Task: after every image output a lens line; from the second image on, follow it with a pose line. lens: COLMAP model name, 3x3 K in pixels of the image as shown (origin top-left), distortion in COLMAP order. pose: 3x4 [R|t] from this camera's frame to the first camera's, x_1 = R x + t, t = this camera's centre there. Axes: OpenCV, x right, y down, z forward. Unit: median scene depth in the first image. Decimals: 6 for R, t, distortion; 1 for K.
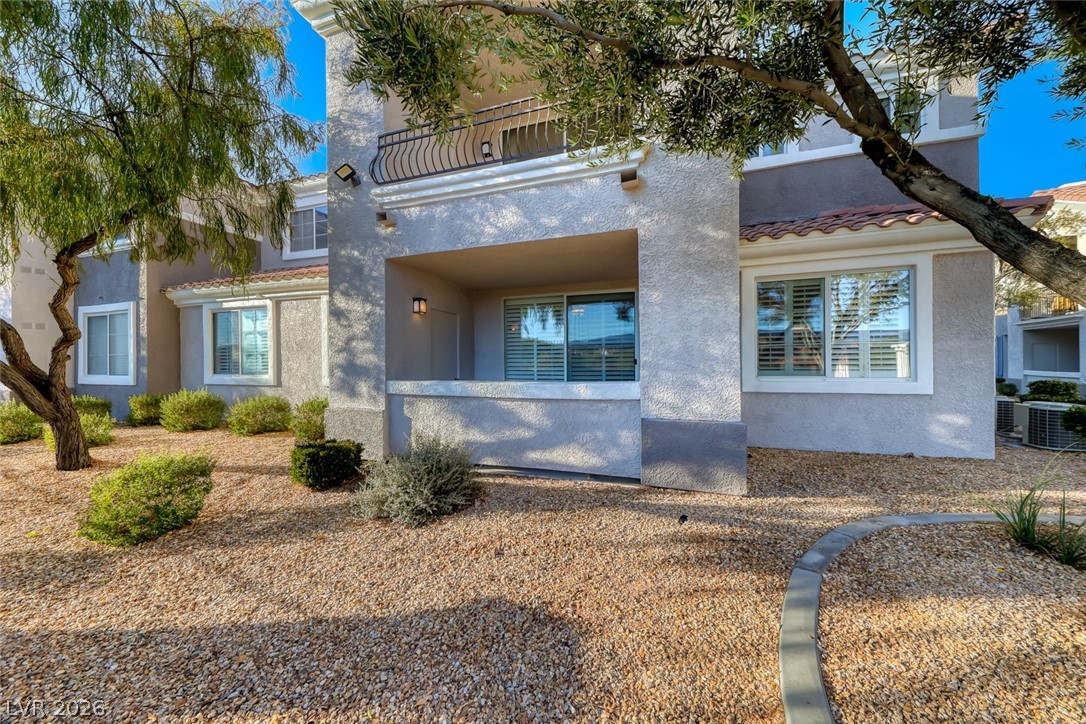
lens RADIAL K [[378.7, 0, 543.0], [0, 378.7, 362.0], [0, 0, 1]] dist [0.008787, -0.005095]
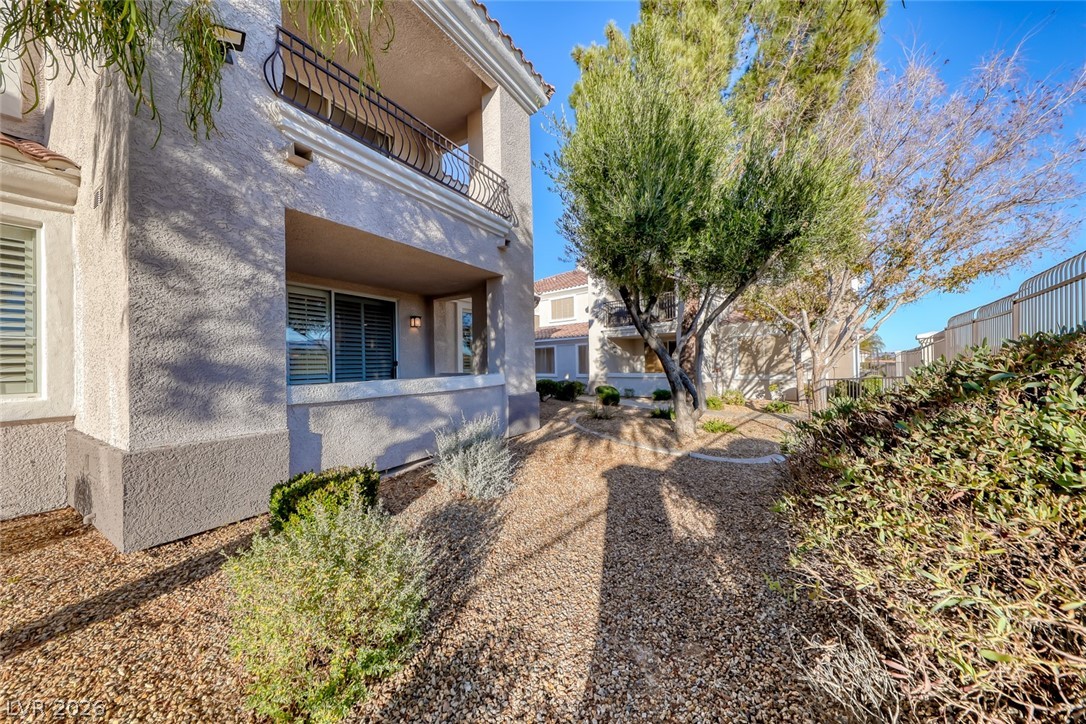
lens RADIAL K [[378.7, 0, 543.0], [0, 378.7, 362.0], [0, 0, 1]] dist [0.008787, -0.005095]
pose [[0.207447, 0.009368, 0.978201, -0.985330], [0.022155, 0.999653, -0.014271, 0.026231], [-0.977995, 0.024632, 0.207167, 0.410428]]
